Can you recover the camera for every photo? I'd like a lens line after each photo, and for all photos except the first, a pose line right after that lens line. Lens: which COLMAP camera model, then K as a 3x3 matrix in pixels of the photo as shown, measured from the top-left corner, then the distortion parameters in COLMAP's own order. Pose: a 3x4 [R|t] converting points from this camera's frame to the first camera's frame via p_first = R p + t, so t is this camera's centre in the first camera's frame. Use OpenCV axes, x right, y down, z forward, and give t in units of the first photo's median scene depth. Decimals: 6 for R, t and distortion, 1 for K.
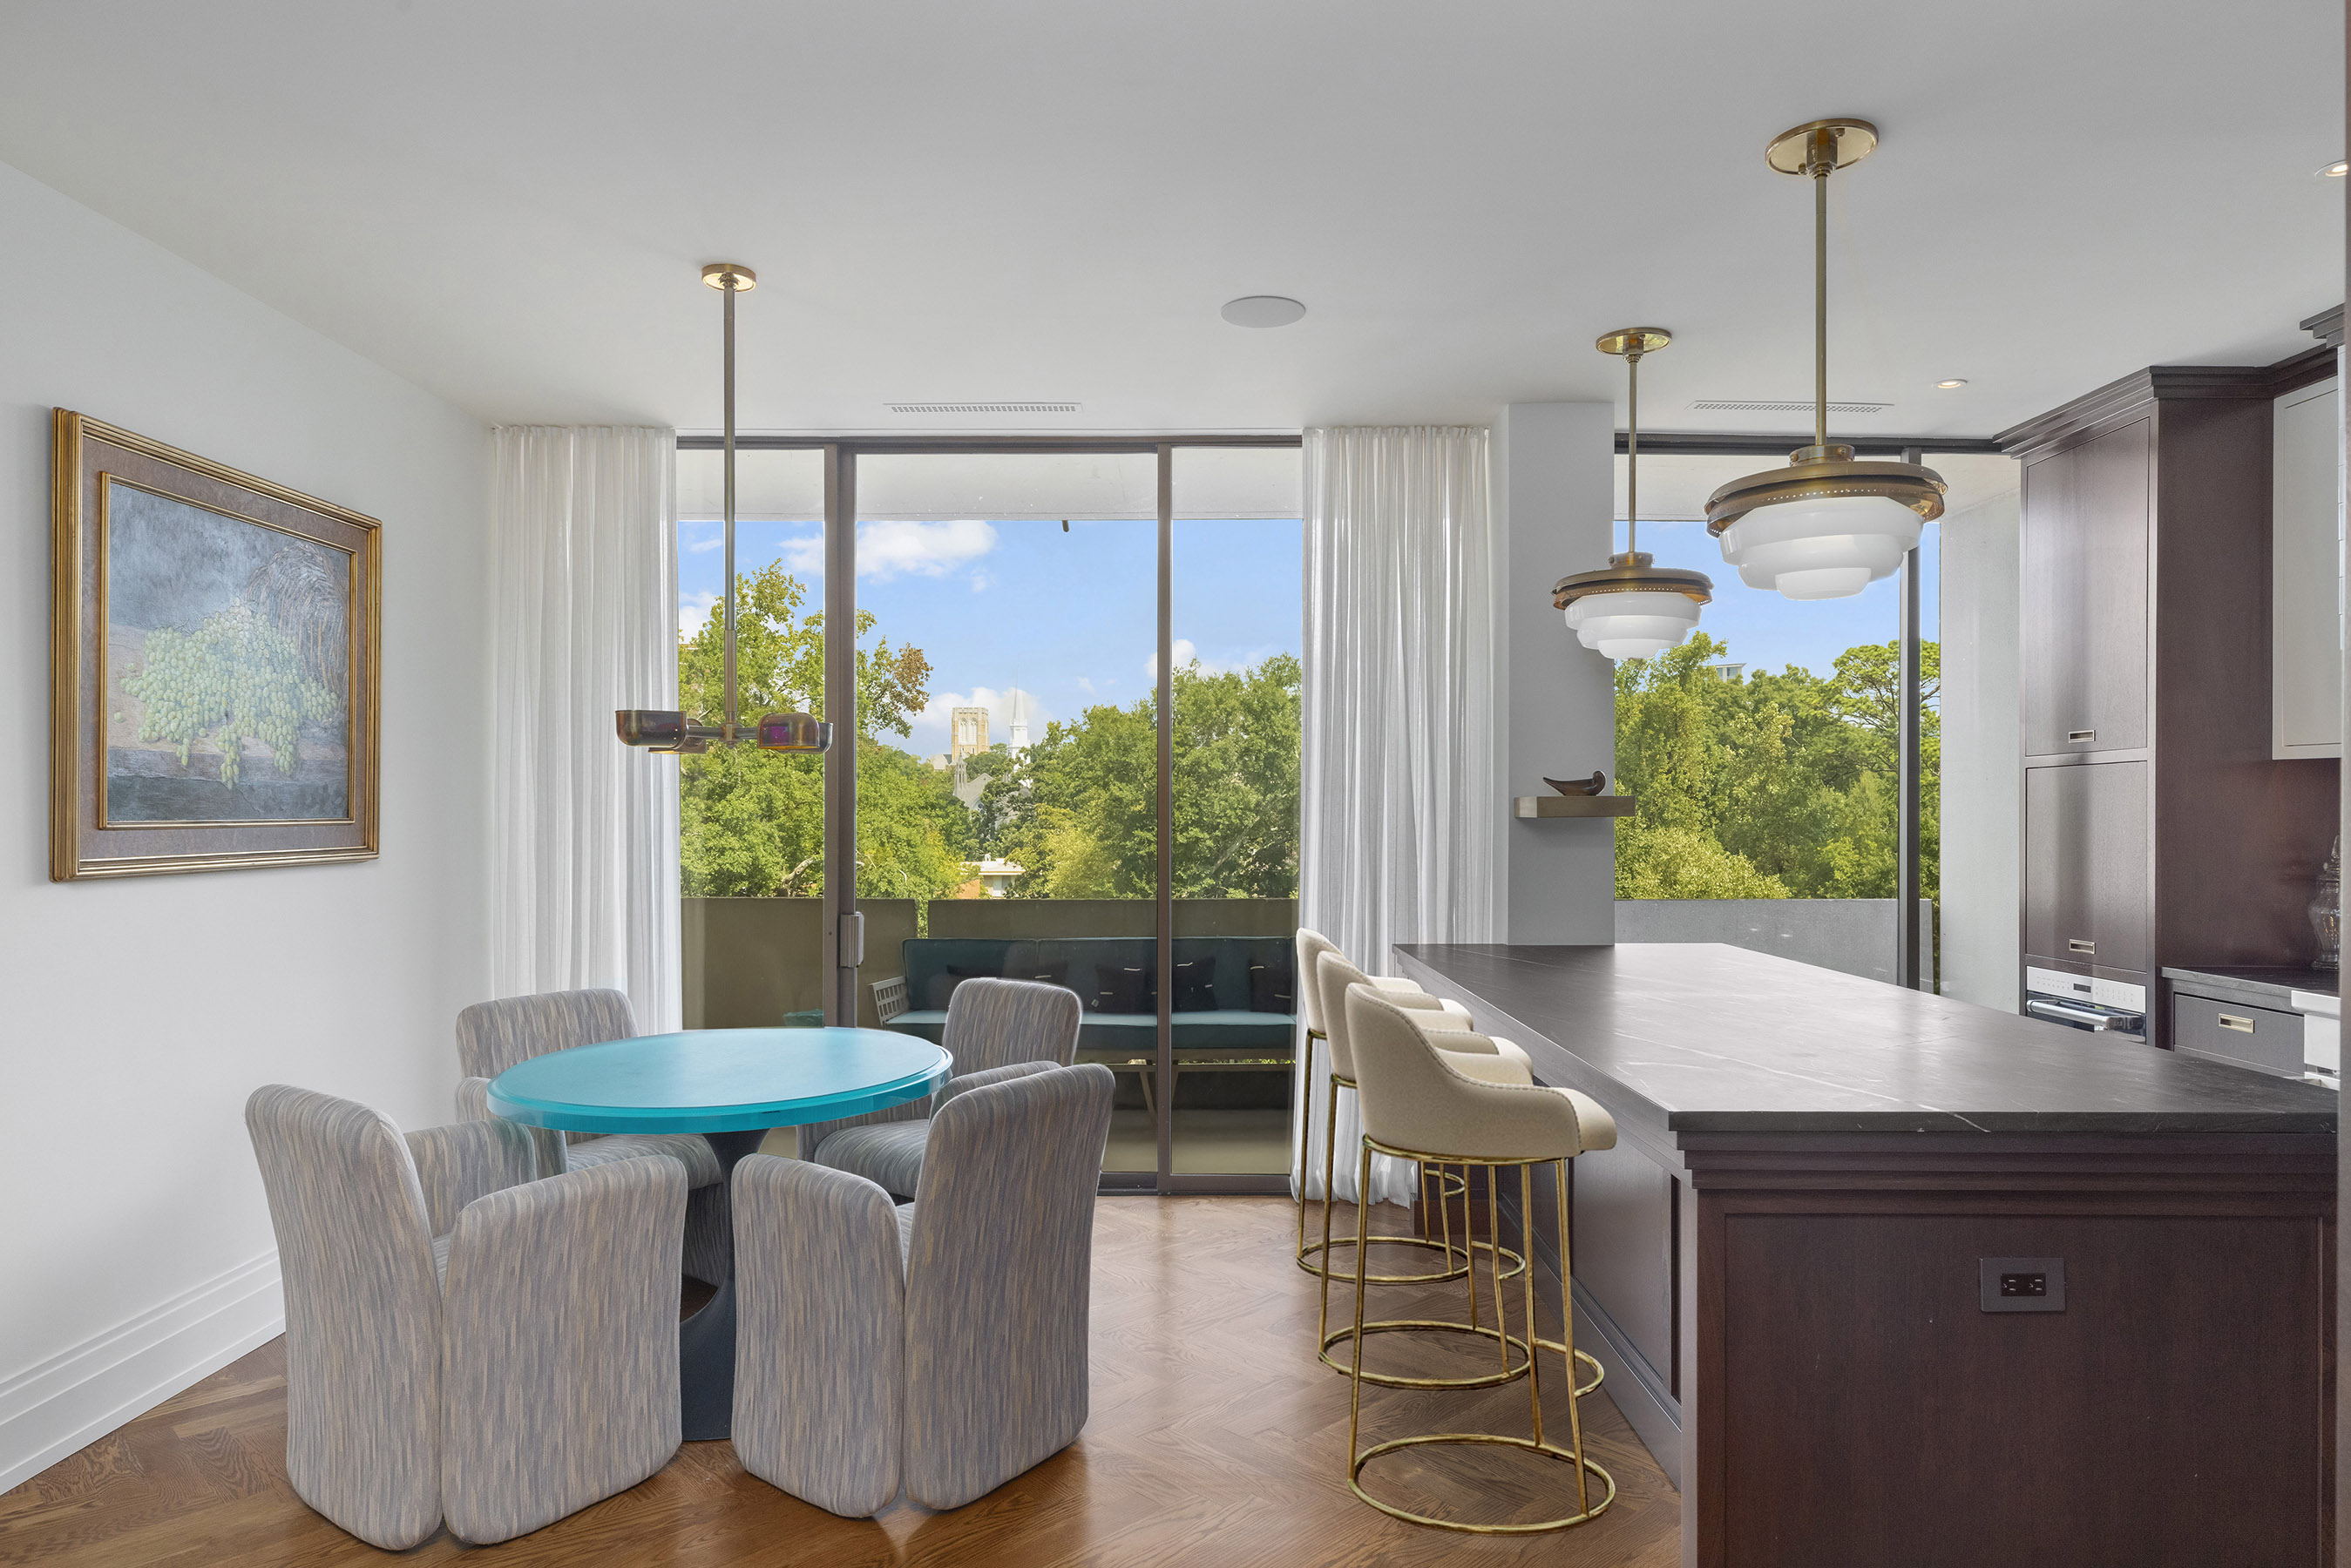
lens RADIAL K [[1405.5, 0, 1185.5], [0, 1405.5, 815.0], [0, 0, 1]] dist [0.008024, 0.001538]
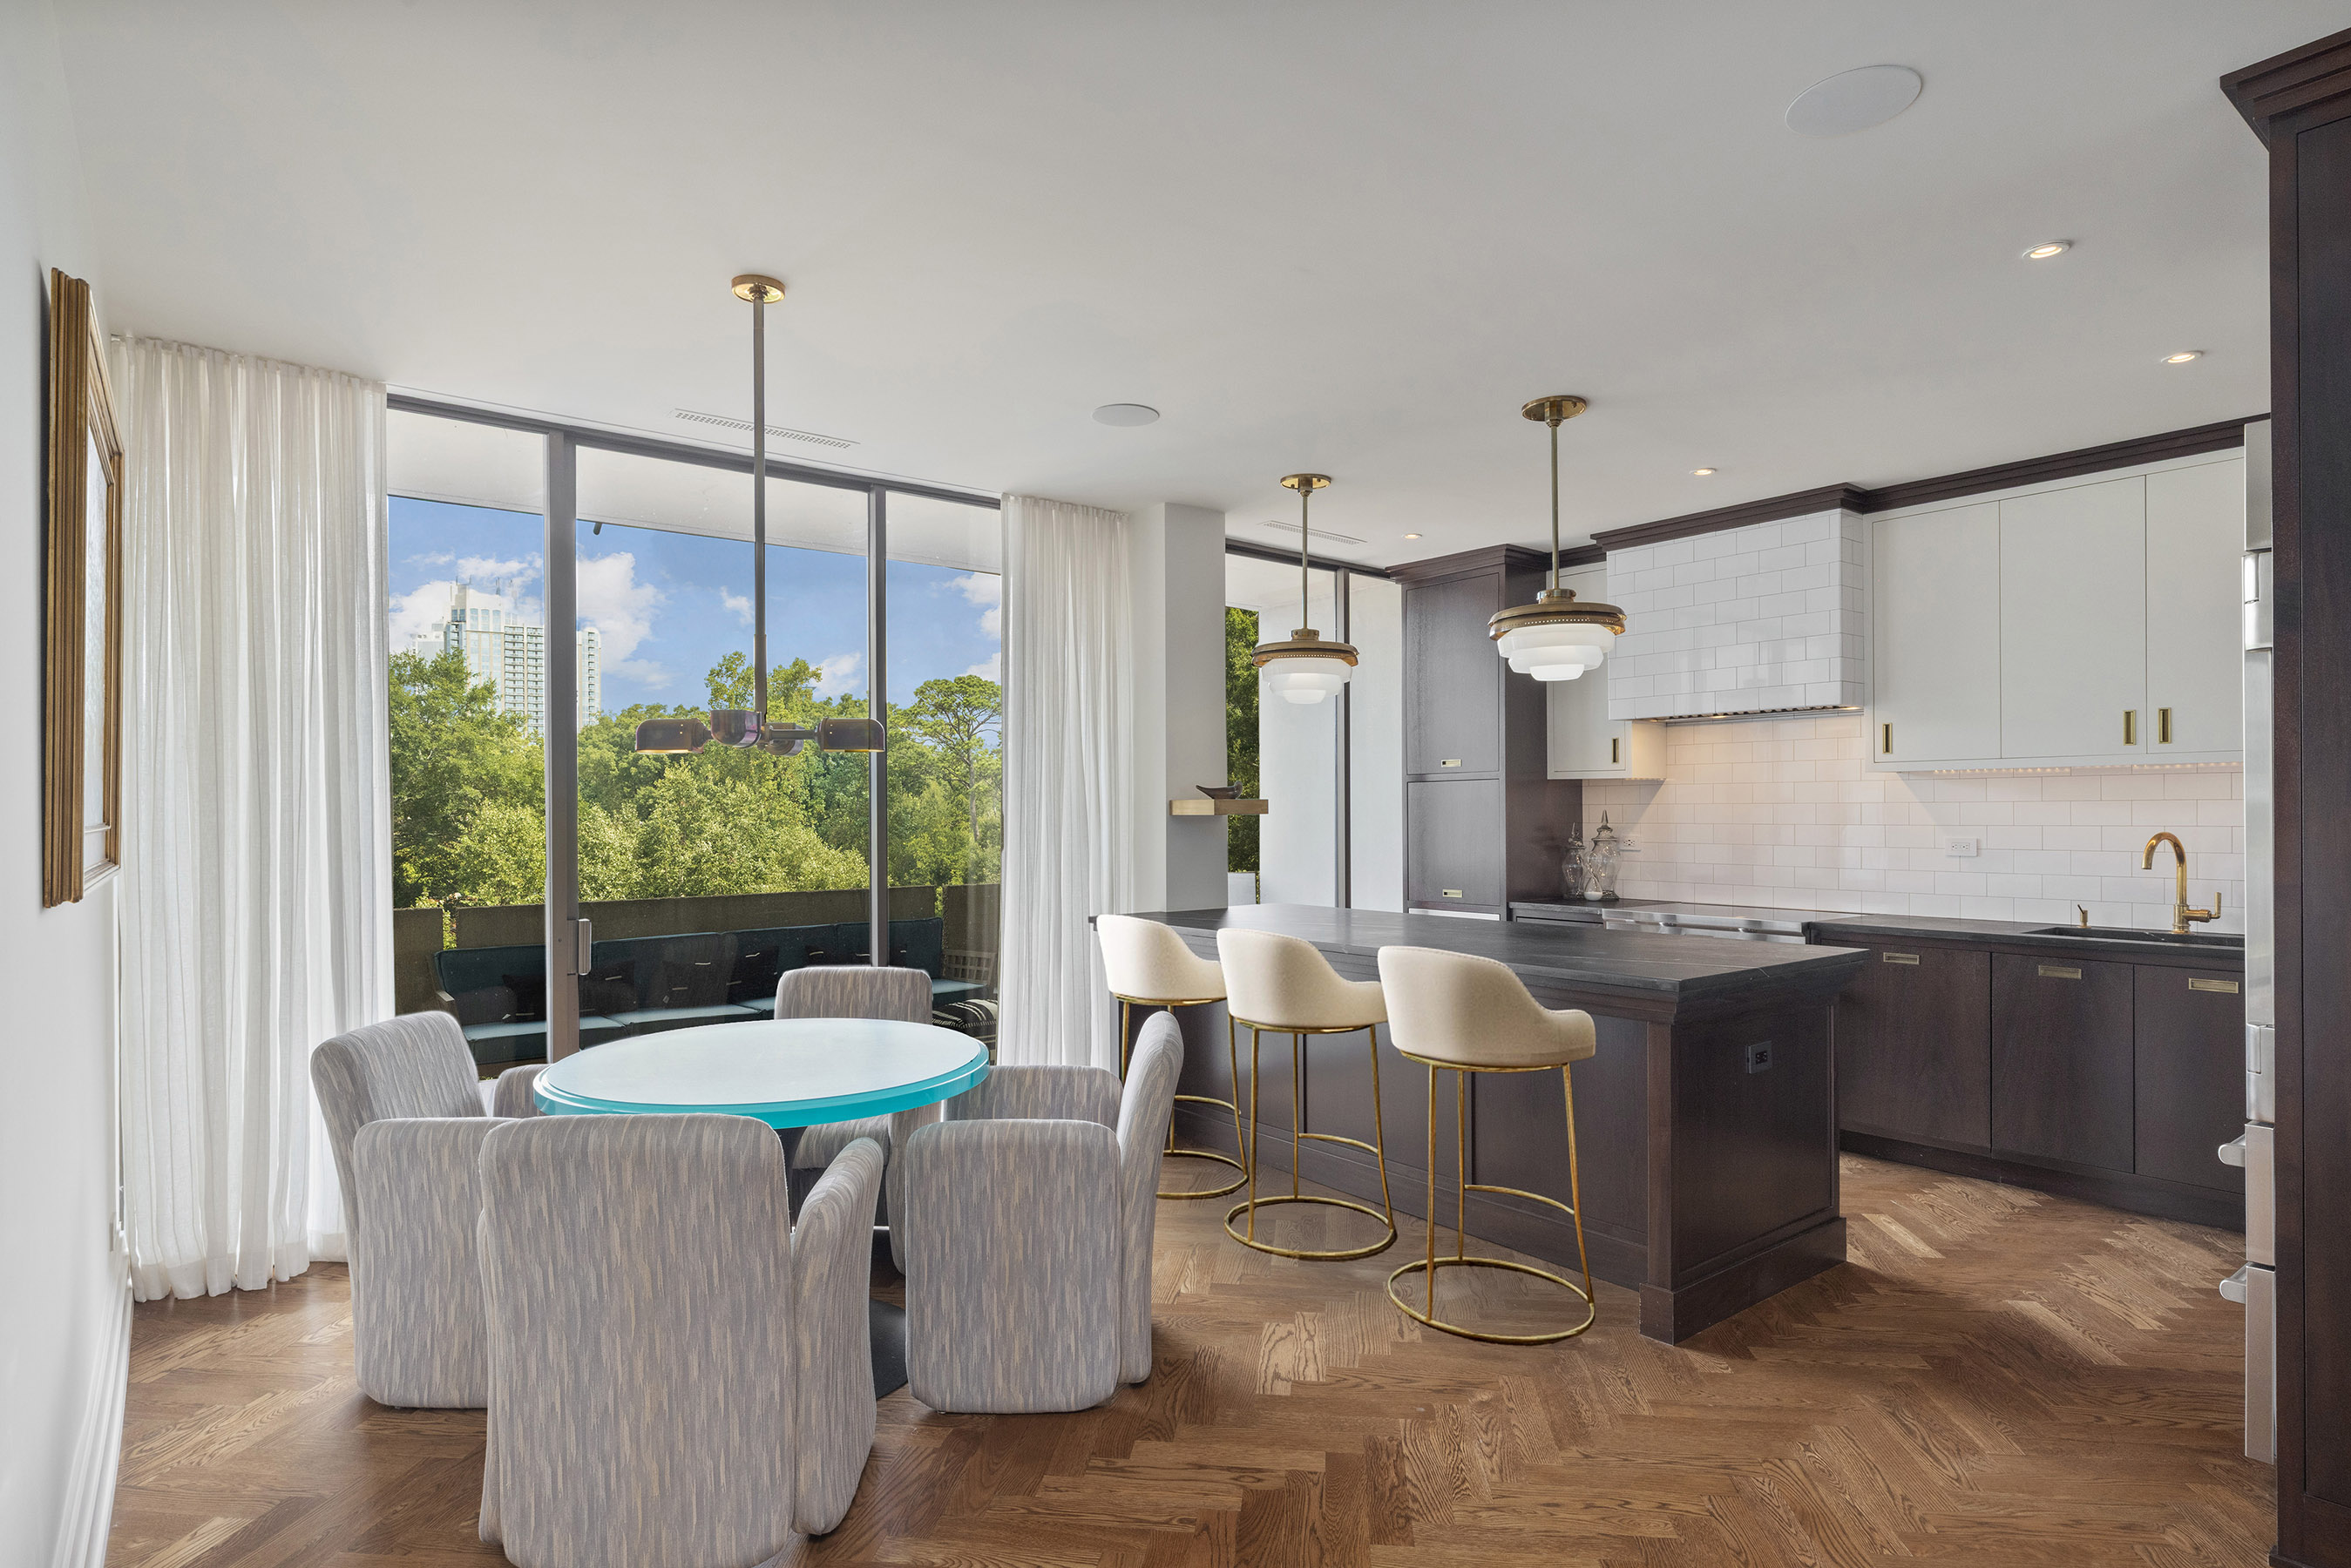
lens RADIAL K [[1234.5, 0, 1185.2], [0, 1234.5, 811.0], [0, 0, 1]] dist [0.003455, 0.000001]
pose [[0.785547, -0.003244, 0.618793, -0.450951], [0.005880, 0.999980, -0.002222, 0.000230], [-0.618774, 0.005384, 0.785551, 0.074008]]
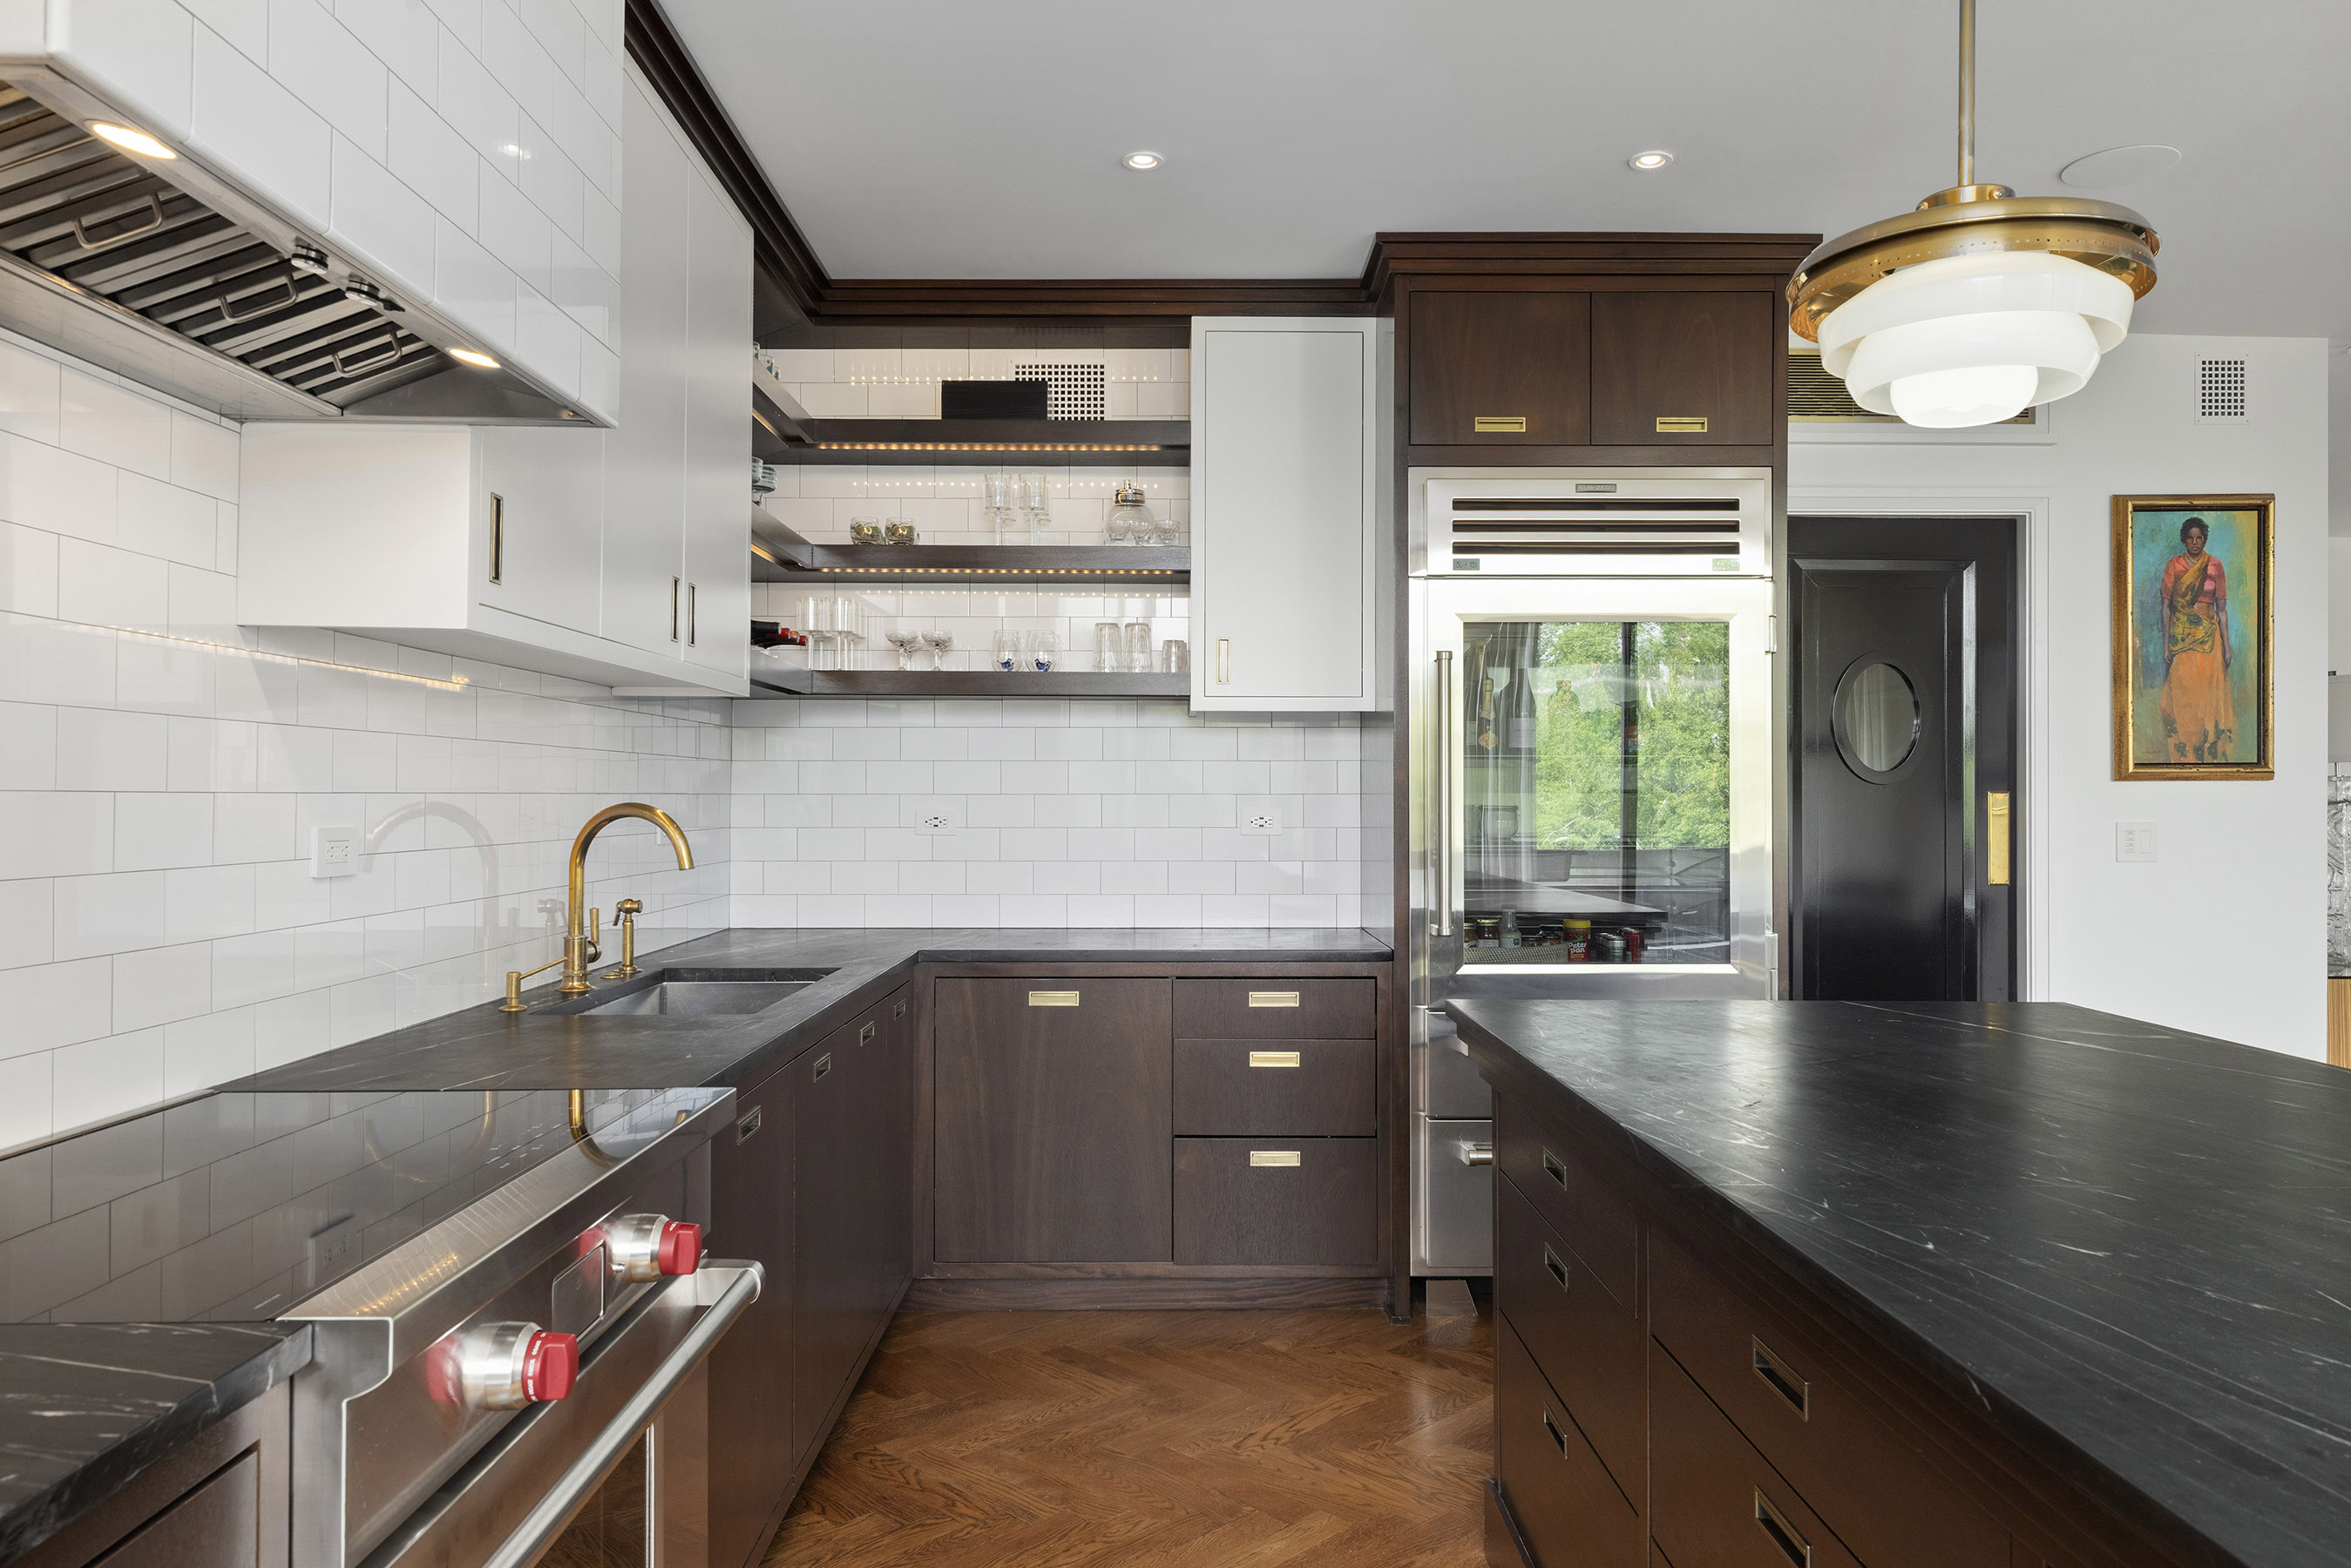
lens RADIAL K [[1530.3, 0, 1175.7], [0, 1530.3, 783.6], [0, 0, 1]] dist [0.004736, 0.012126]
pose [[-0.999998, -0.001768, -0.000967, 0.466578], [-0.001753, 0.999890, -0.014701, 0.019837], [0.000993, -0.014699, -0.999891, 0.973602]]
